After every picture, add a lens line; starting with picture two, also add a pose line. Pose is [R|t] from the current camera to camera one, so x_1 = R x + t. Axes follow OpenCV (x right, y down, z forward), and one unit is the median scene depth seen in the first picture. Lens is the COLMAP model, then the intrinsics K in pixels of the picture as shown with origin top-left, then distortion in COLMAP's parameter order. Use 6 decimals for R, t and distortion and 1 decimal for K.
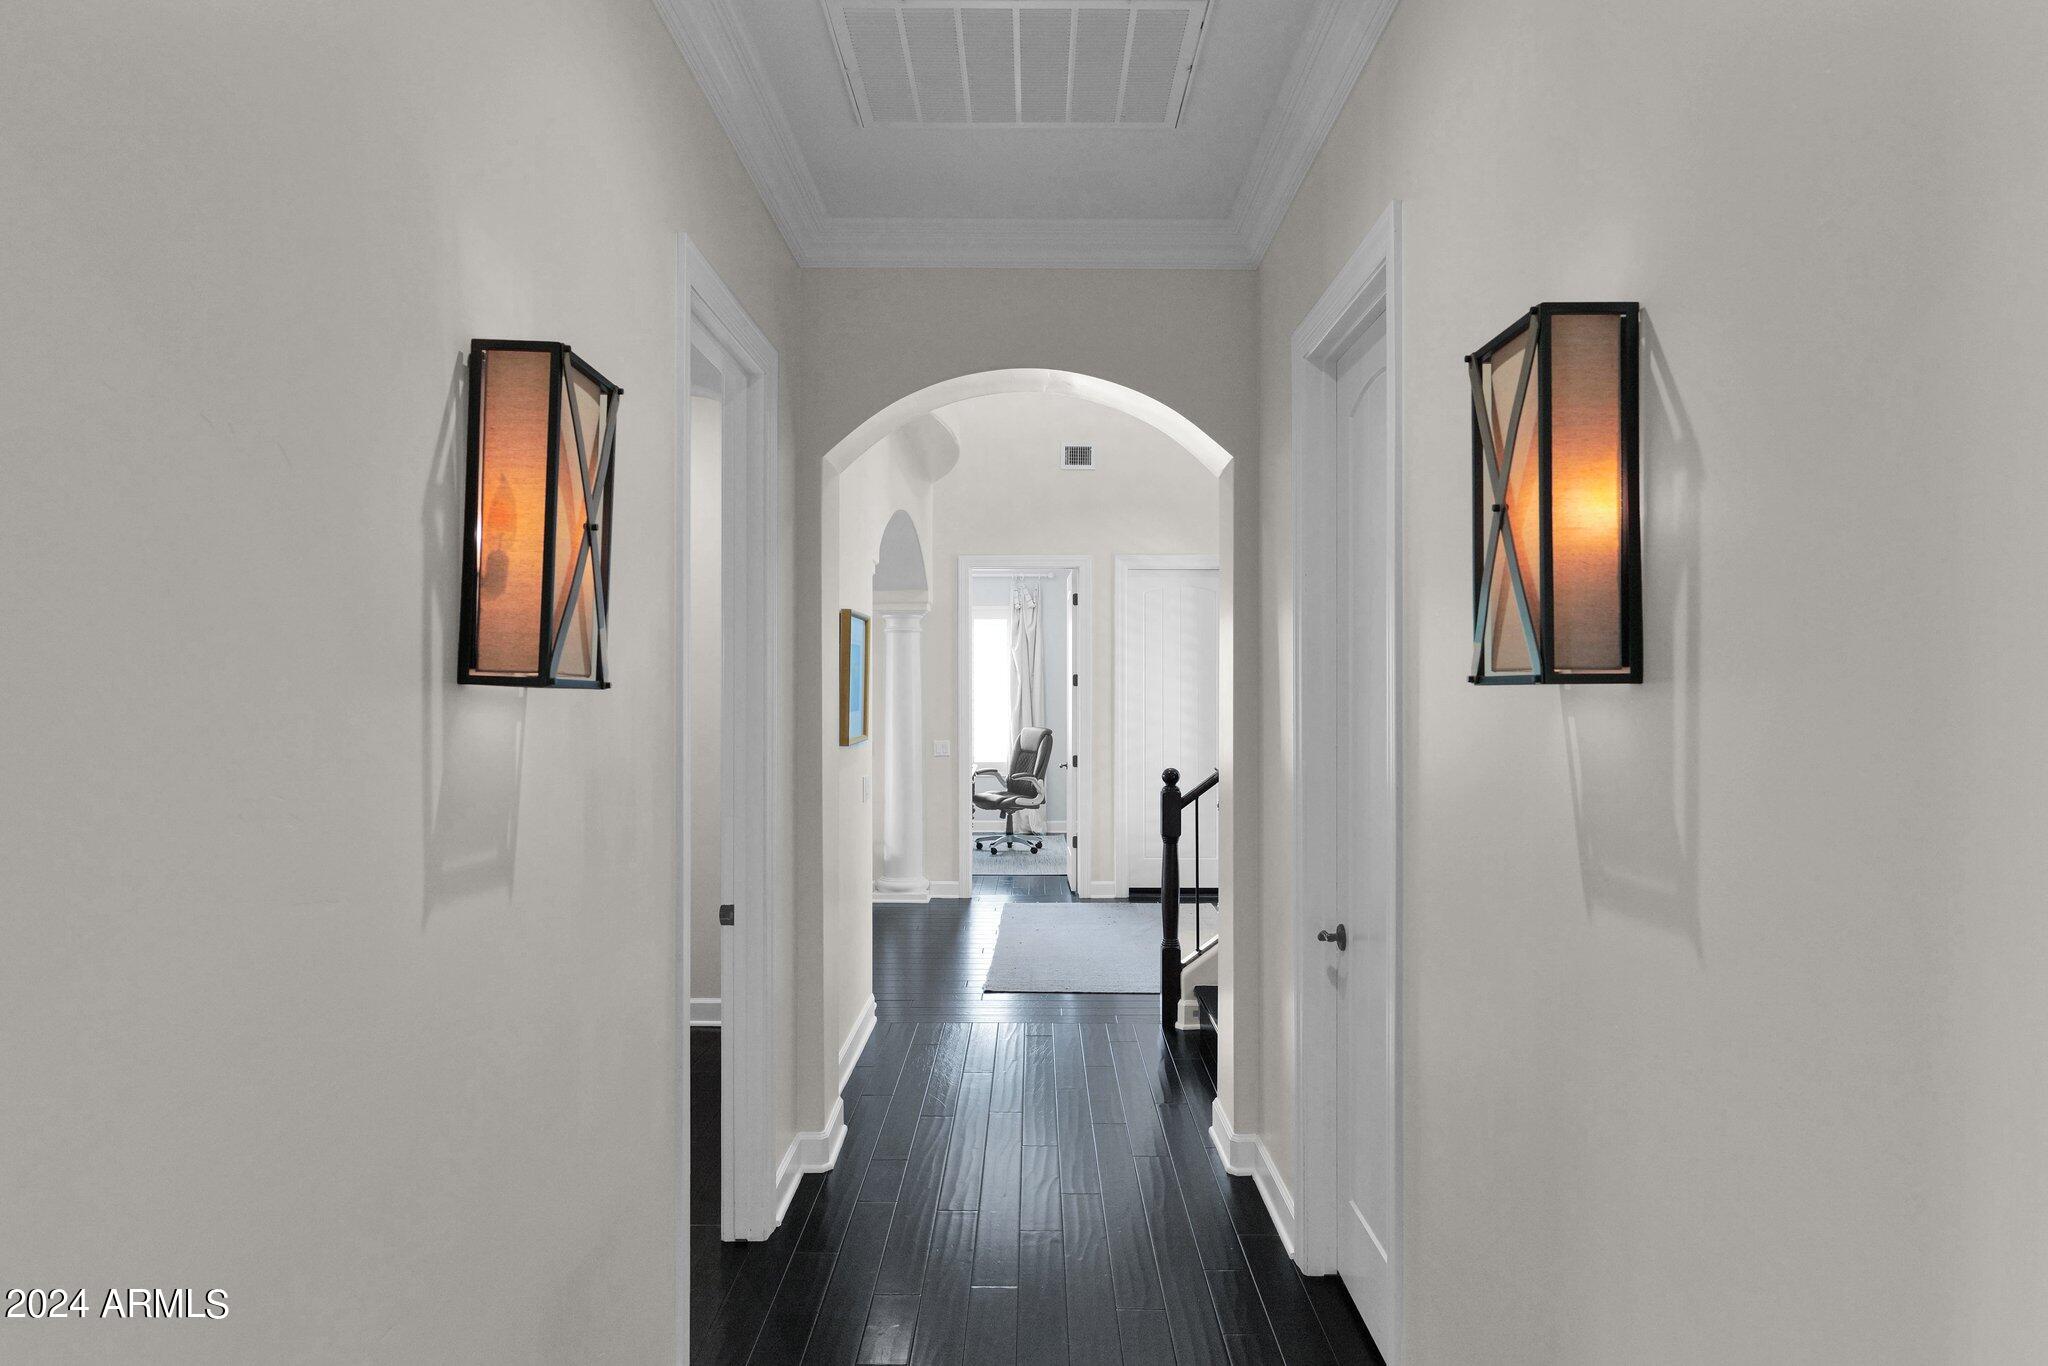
lens RADIAL K [[1123.2, 0, 1024.0], [0, 1123.2, 683.0], [0, 0, 1]] dist [0.000030, -0.000006]
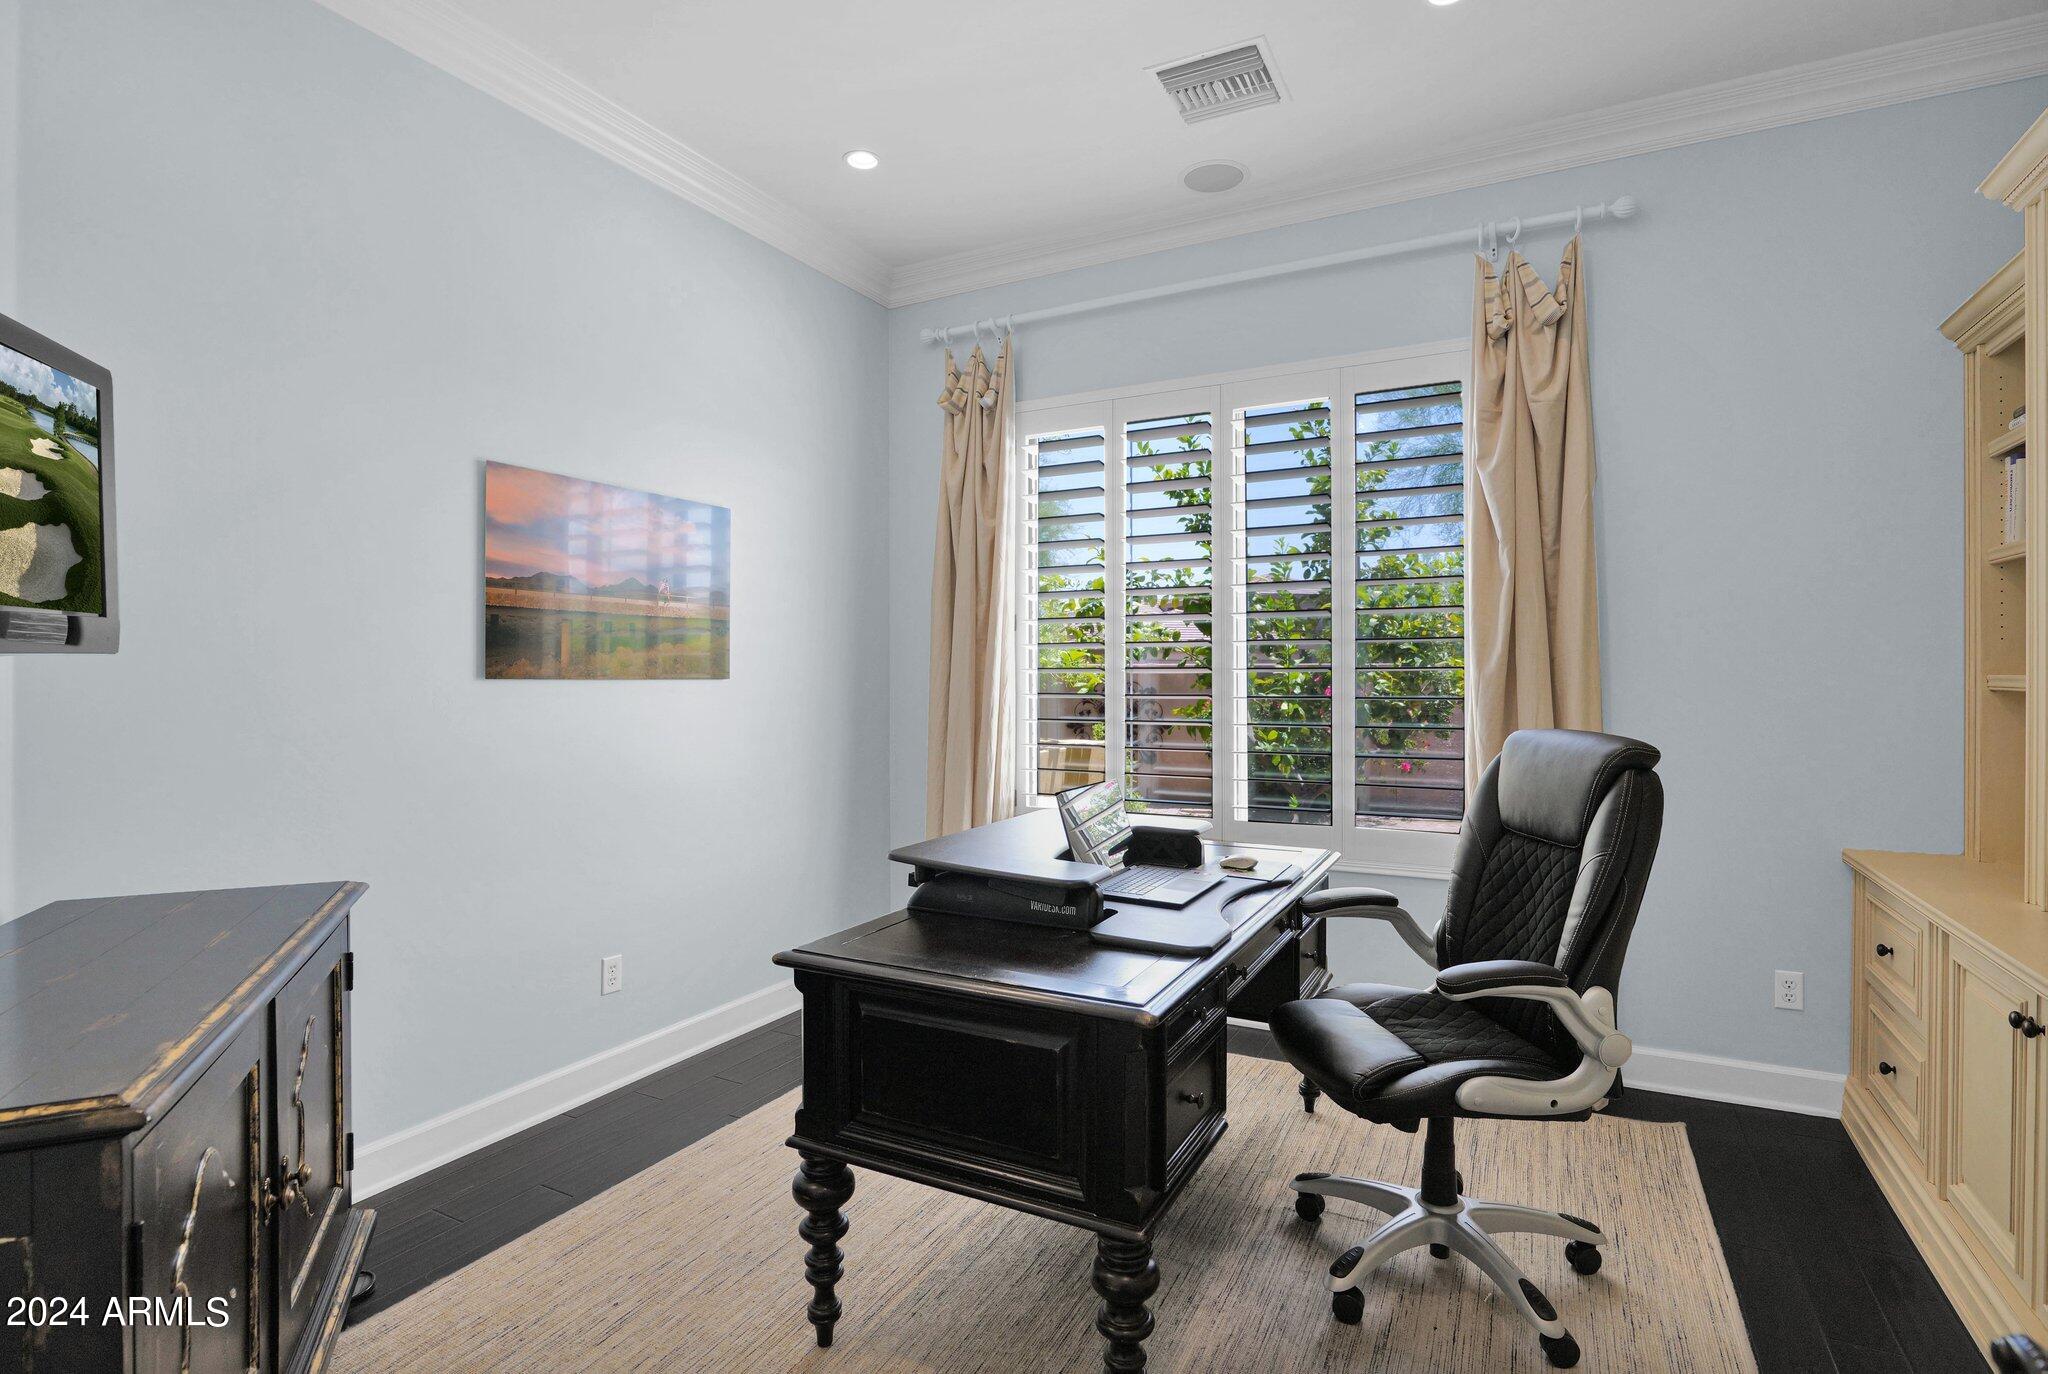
lens RADIAL K [[988.9, 0, 1024.0], [0, 988.9, 687.0], [0, 0, 1]] dist [-0.001679, -0.000144]
pose [[0.882234, -0.003191, -0.470801, 0.007485], [0.008680, 0.999917, 0.009489, 0.027502], [0.470732, -0.012458, 0.882188, 0.783549]]
